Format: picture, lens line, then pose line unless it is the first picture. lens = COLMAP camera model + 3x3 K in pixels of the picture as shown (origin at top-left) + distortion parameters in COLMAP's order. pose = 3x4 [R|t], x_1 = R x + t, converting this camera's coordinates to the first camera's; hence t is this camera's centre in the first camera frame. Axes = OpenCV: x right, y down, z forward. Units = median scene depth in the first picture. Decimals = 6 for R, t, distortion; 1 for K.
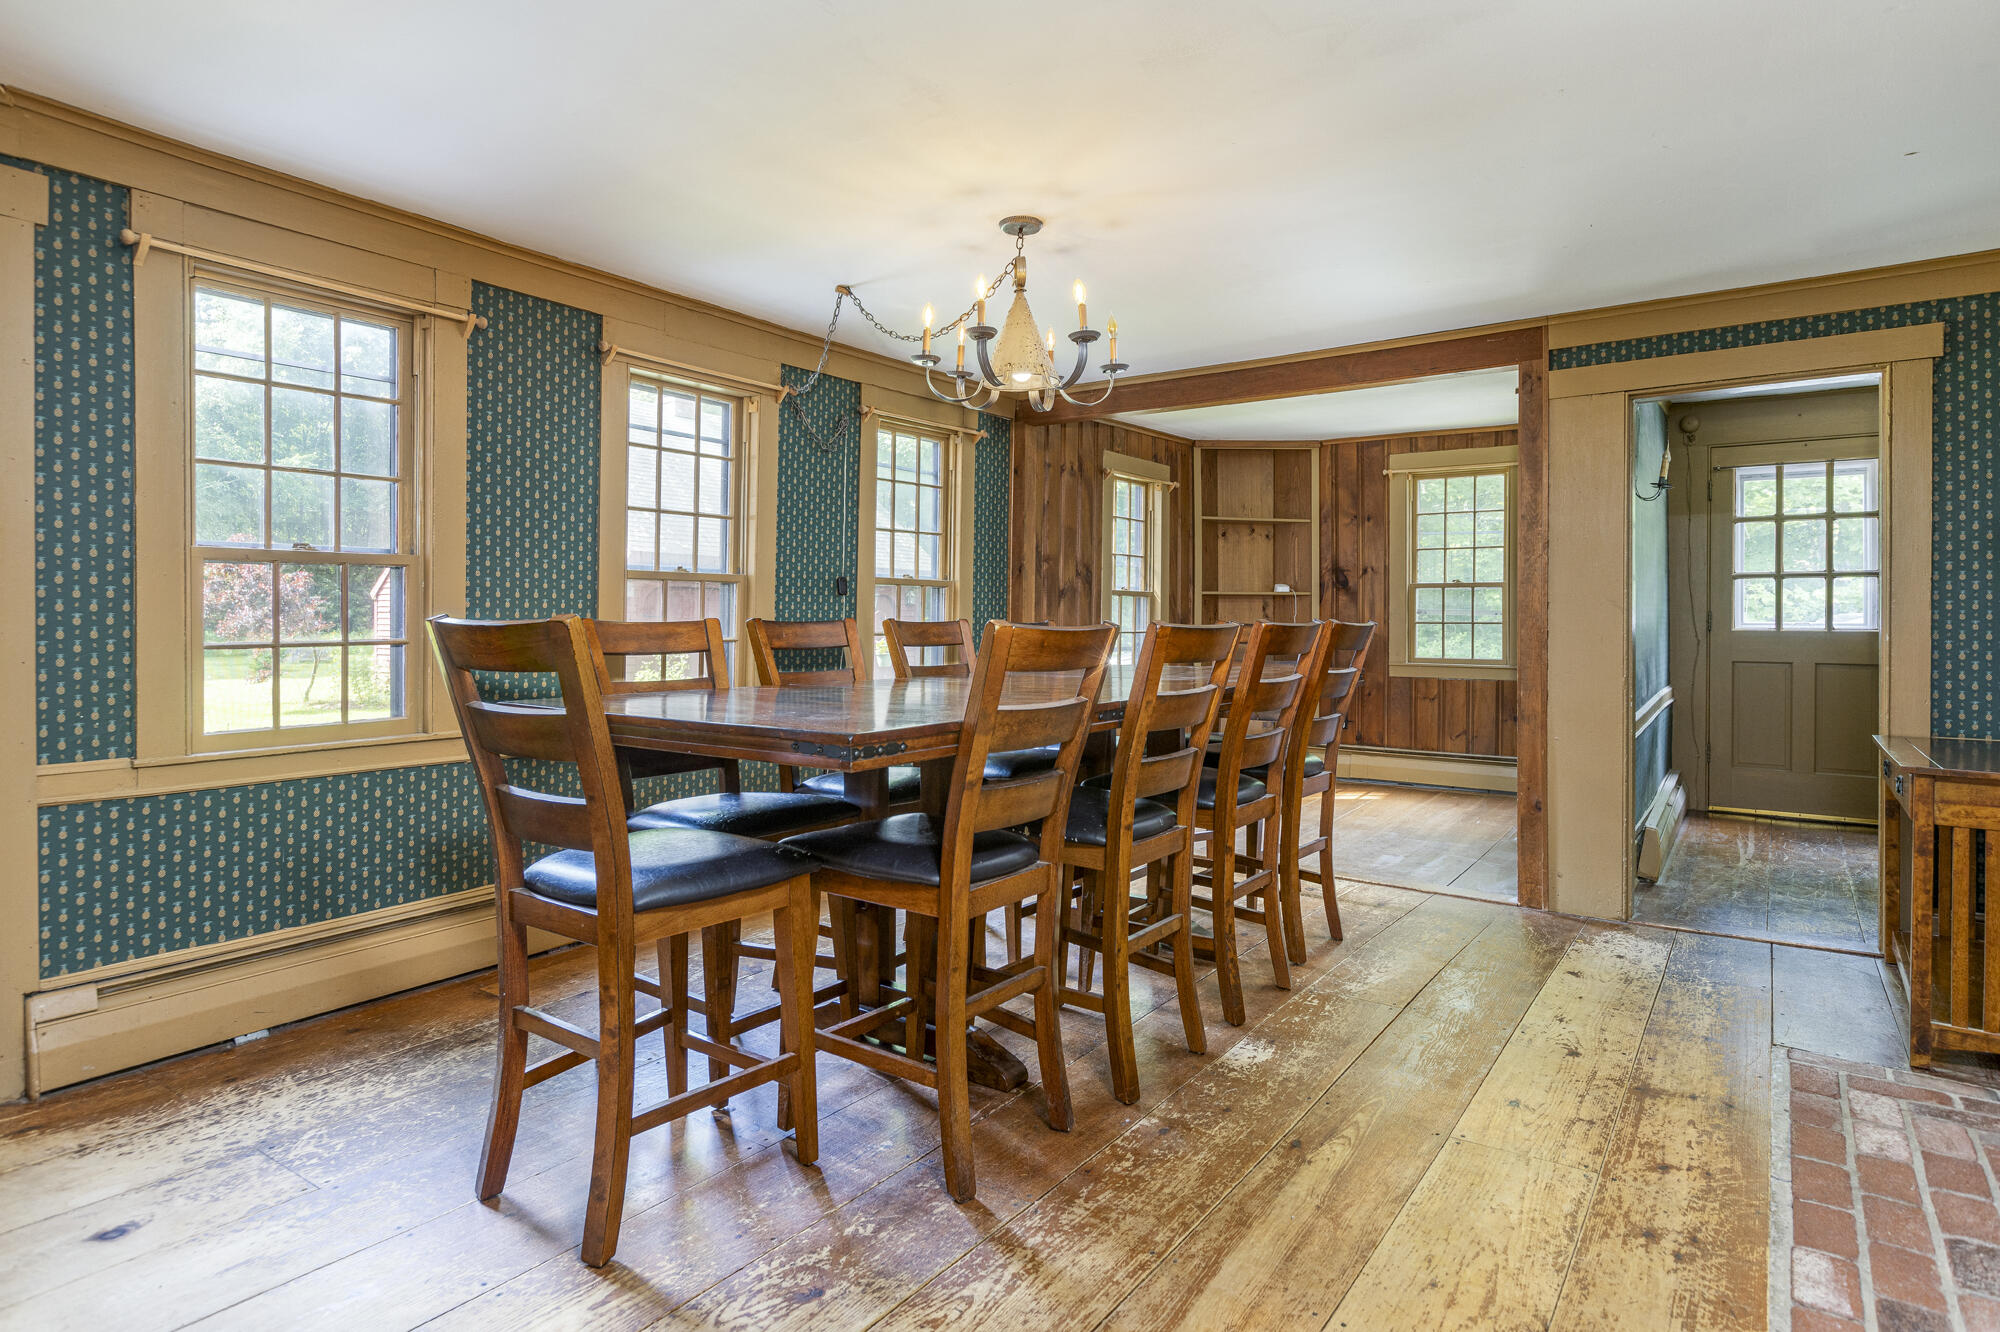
lens RADIAL K [[1061.4, 0, 989.9], [0, 1061.4, 647.7], [0, 0, 1]] dist [0.000562, 0.000219]
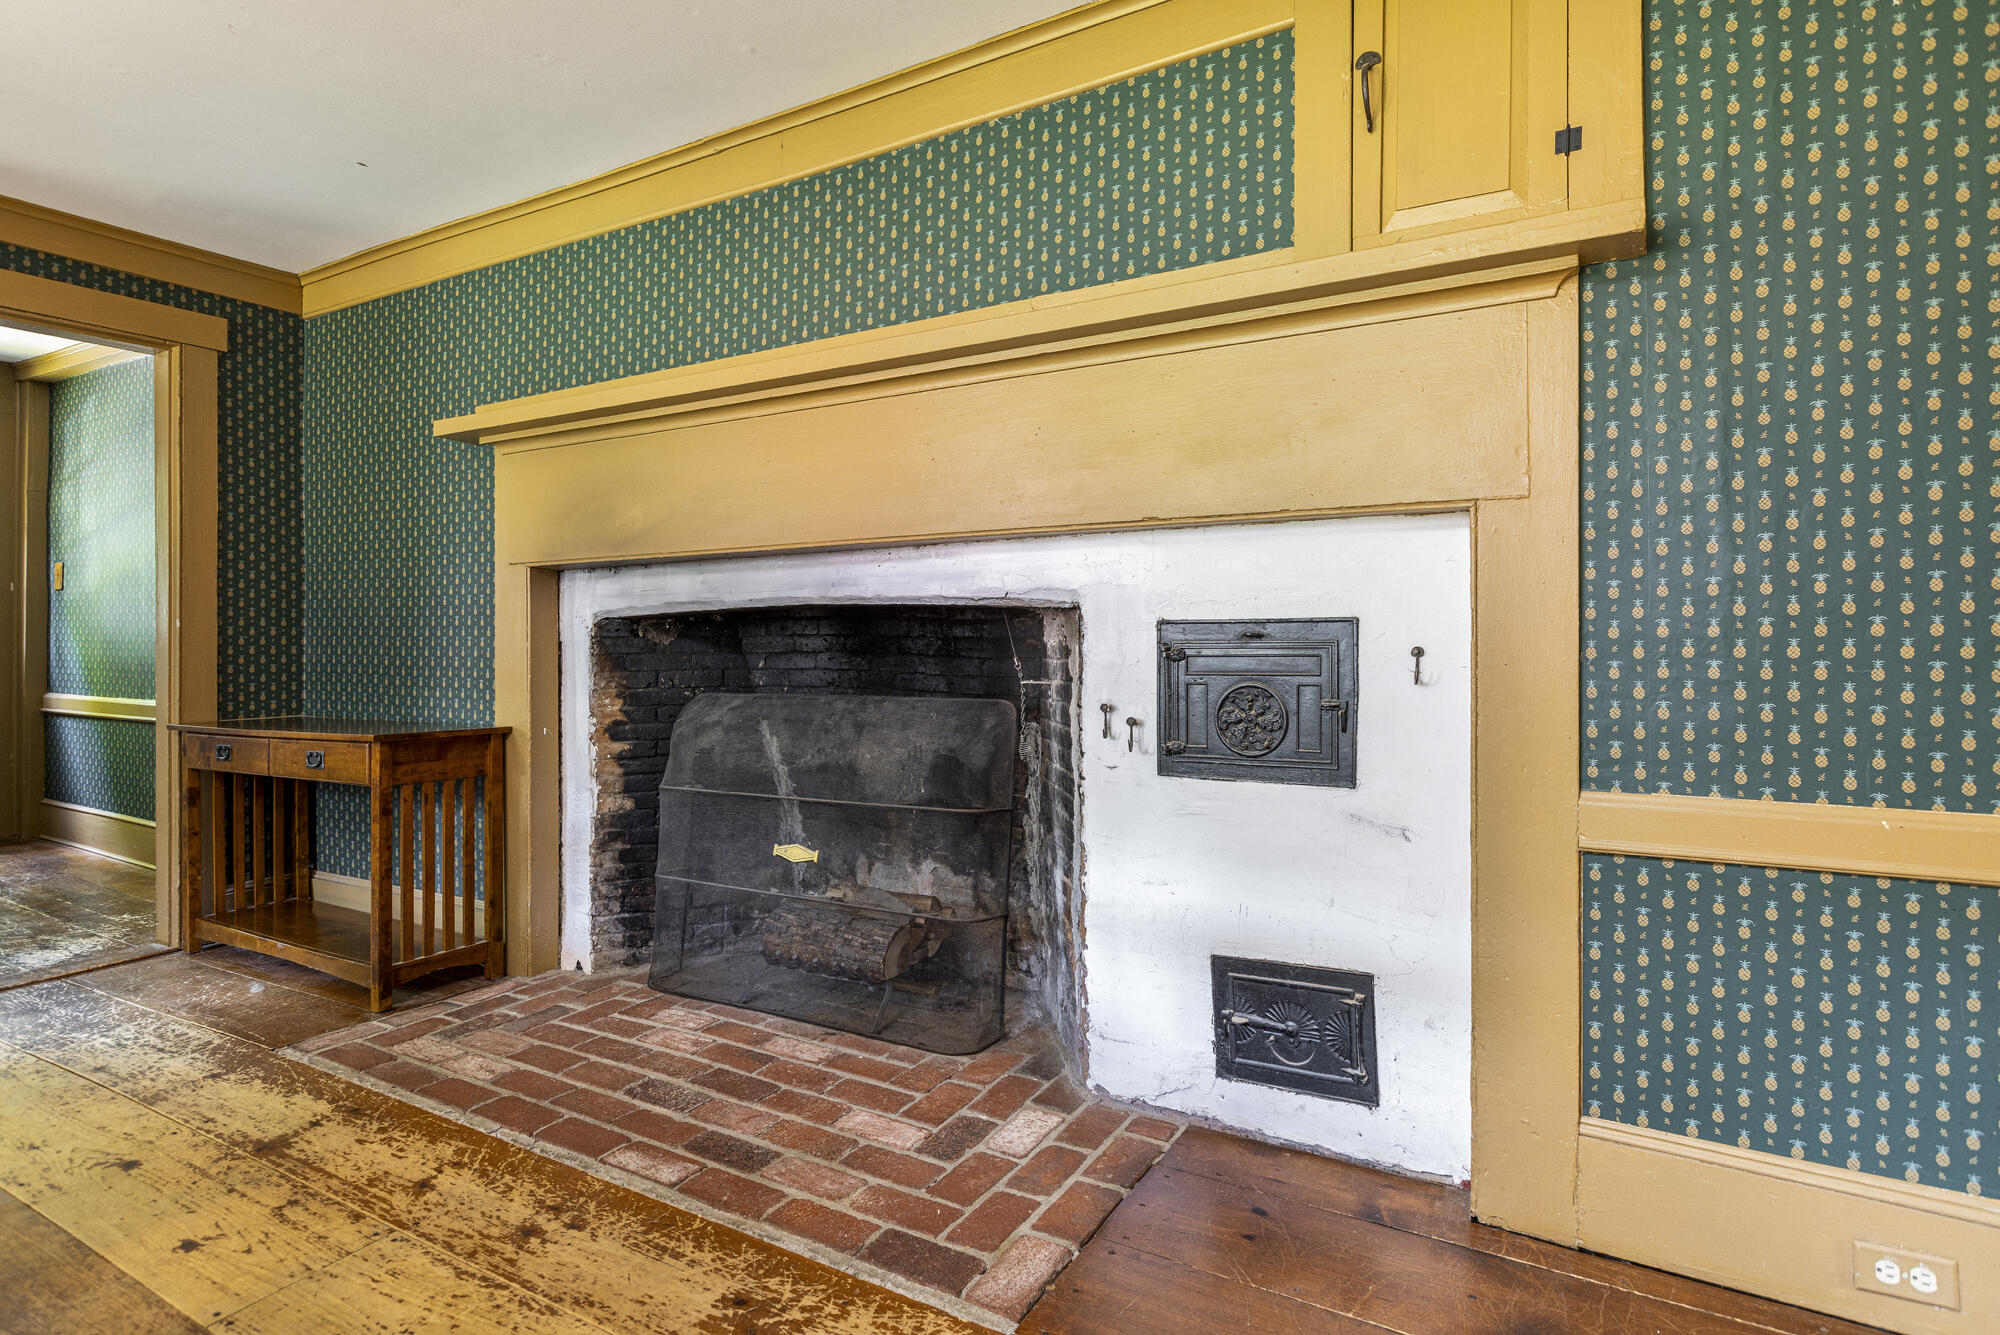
lens RADIAL K [[1061.4, 0, 955.6], [0, 1061.4, 616.5], [0, 0, 1]] dist [0.000562, 0.000219]
pose [[-0.081648, 0.016350, 0.996527, -0.294298], [0.017629, 0.999733, -0.014958, 0.020970], [-0.996505, 0.016346, -0.081914, 0.562121]]
